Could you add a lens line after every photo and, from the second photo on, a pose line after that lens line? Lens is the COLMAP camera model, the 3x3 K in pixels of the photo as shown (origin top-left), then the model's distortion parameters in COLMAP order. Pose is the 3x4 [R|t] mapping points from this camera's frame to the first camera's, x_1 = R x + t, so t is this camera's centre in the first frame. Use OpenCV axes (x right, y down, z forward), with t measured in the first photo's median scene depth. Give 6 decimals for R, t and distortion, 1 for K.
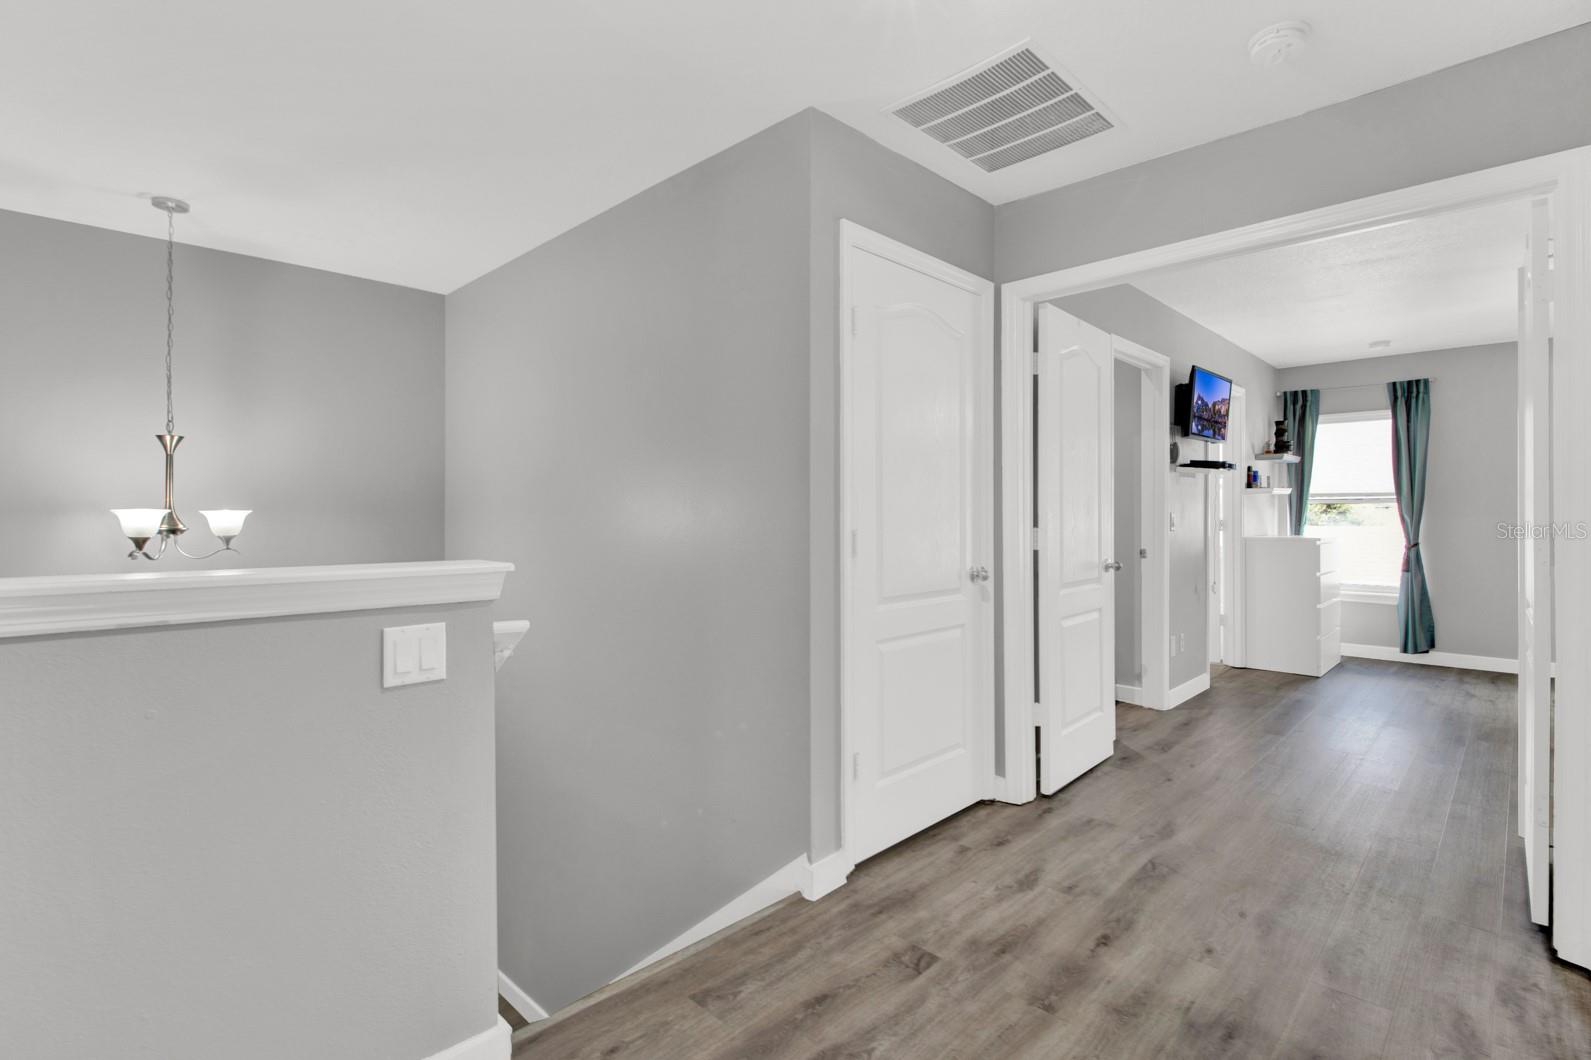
lens RADIAL K [[763.3, 0, 796.4], [0, 763.3, 523.3], [0, 0, 1]] dist [0.004793, -0.010123]
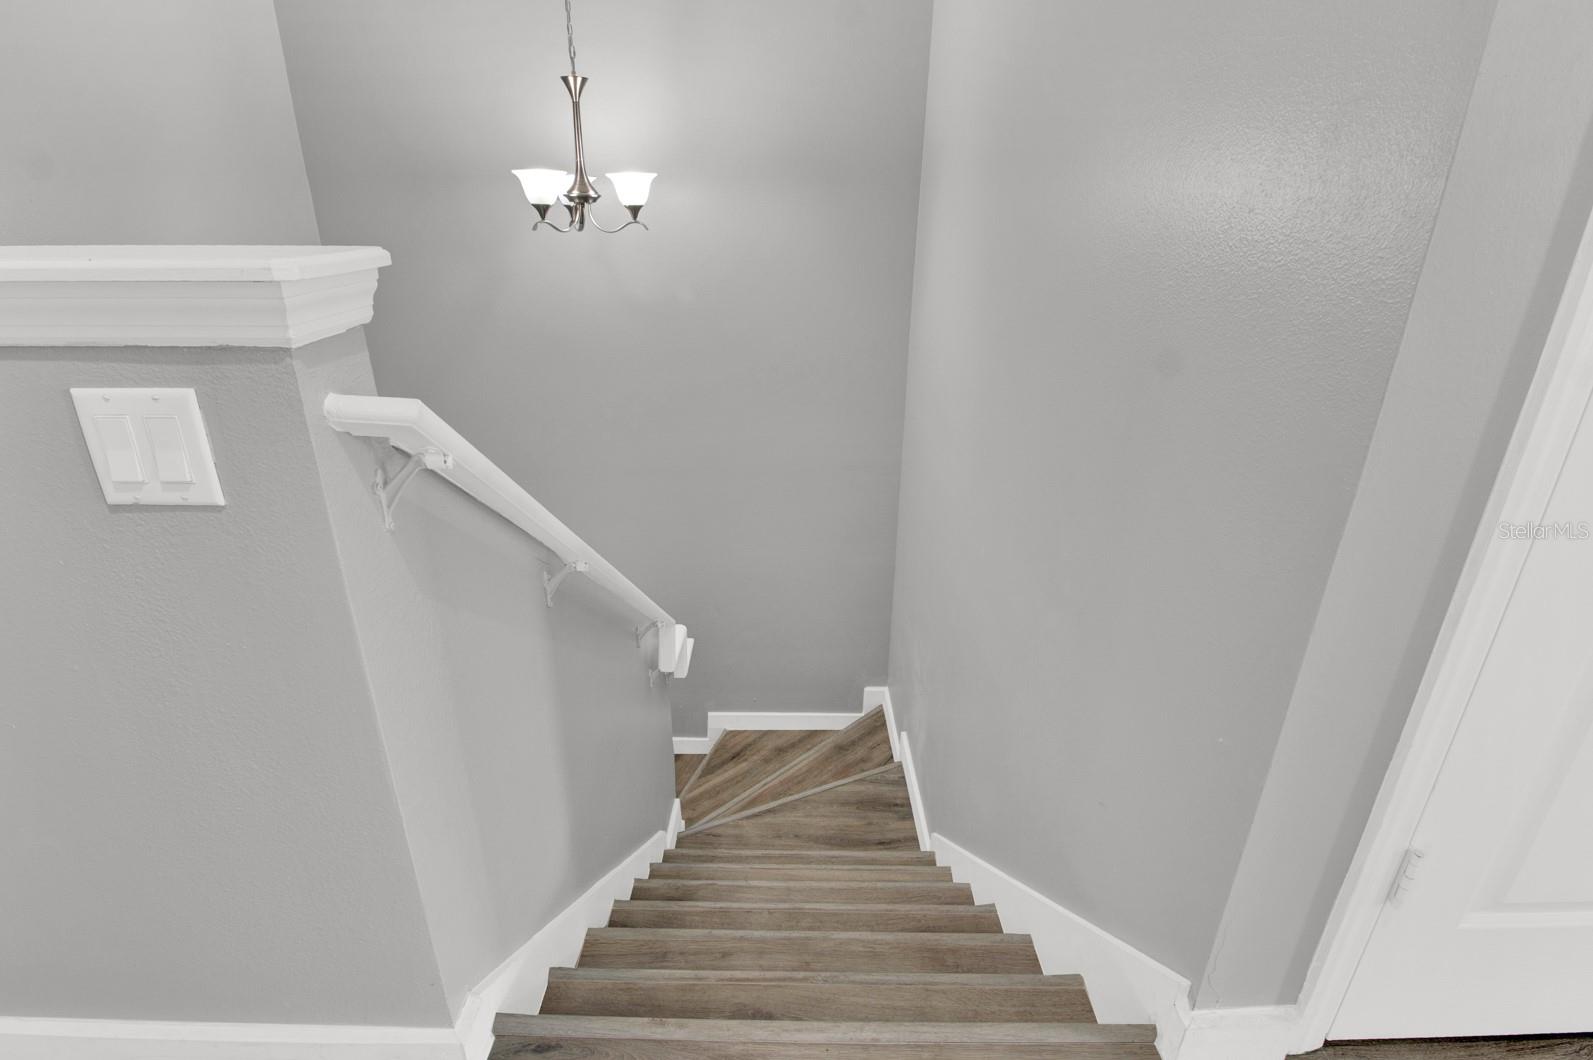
lens RADIAL K [[764.3, 0, 797.4], [0, 764.3, 523.3], [0, 0, 1]] dist [0.004793, -0.010123]
pose [[0.695245, 0.287902, -0.658595, 0.058843], [-0.016859, 0.922556, 0.385494, 0.012146], [0.718575, -0.256910, 0.646256, 0.505495]]
